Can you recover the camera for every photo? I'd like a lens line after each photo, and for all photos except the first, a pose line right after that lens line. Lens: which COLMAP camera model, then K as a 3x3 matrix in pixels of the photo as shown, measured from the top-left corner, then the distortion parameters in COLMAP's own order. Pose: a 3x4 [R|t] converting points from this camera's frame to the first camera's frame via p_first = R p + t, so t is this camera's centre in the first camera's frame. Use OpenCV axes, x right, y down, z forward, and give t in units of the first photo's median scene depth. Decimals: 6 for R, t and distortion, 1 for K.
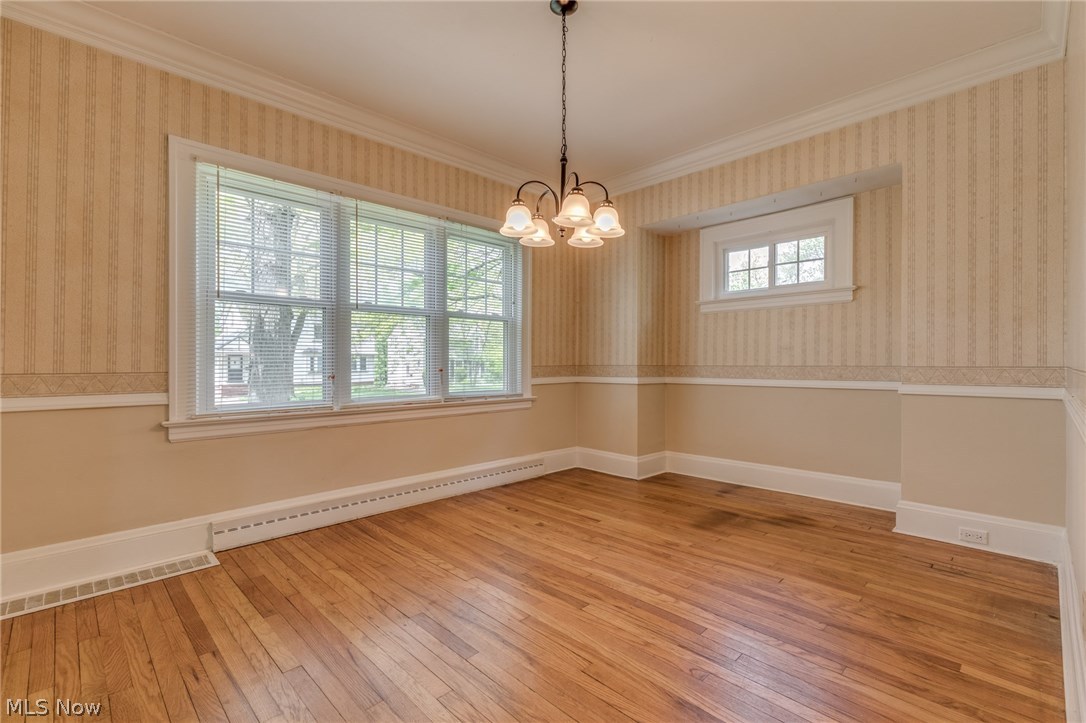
lens RADIAL K [[484.6, 0, 547.6], [0, 484.6, 362.5], [0, 0, 1]] dist [0.003900, -0.000158]
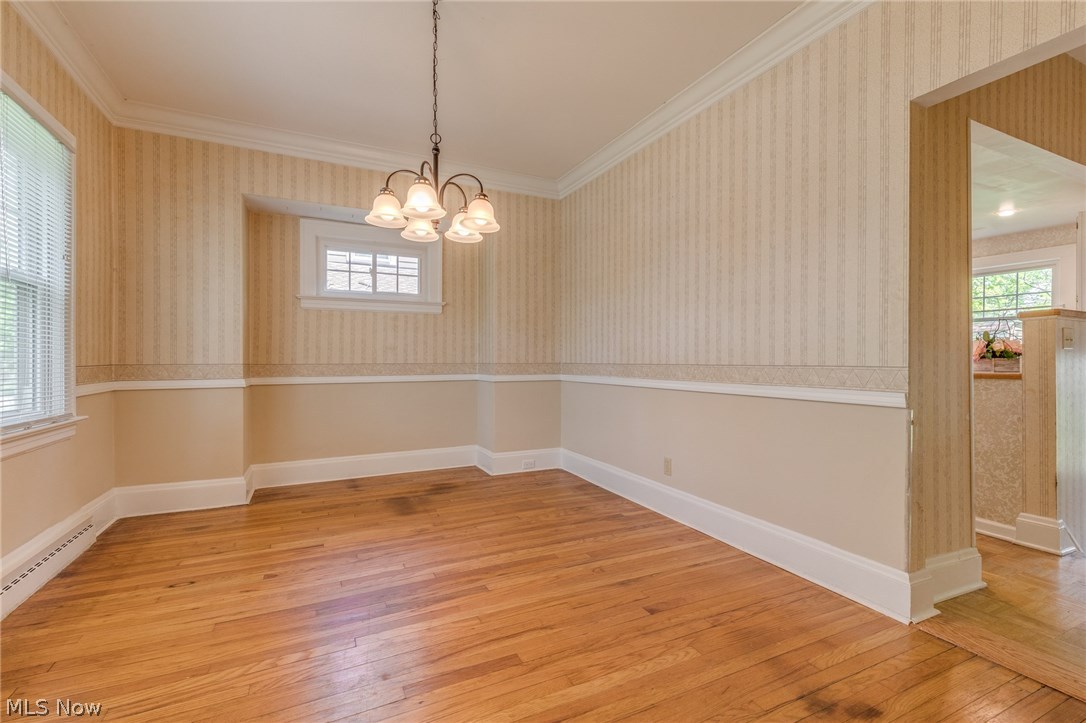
lens RADIAL K [[484.6, 0, 551.9], [0, 484.6, 363.9], [0, 0, 1]] dist [0.003900, -0.000158]
pose [[0.310614, -0.004948, 0.950523, -0.586630], [-0.000553, 0.999985, 0.005386, 0.001357], [-0.950536, -0.002198, 0.310607, 0.348771]]
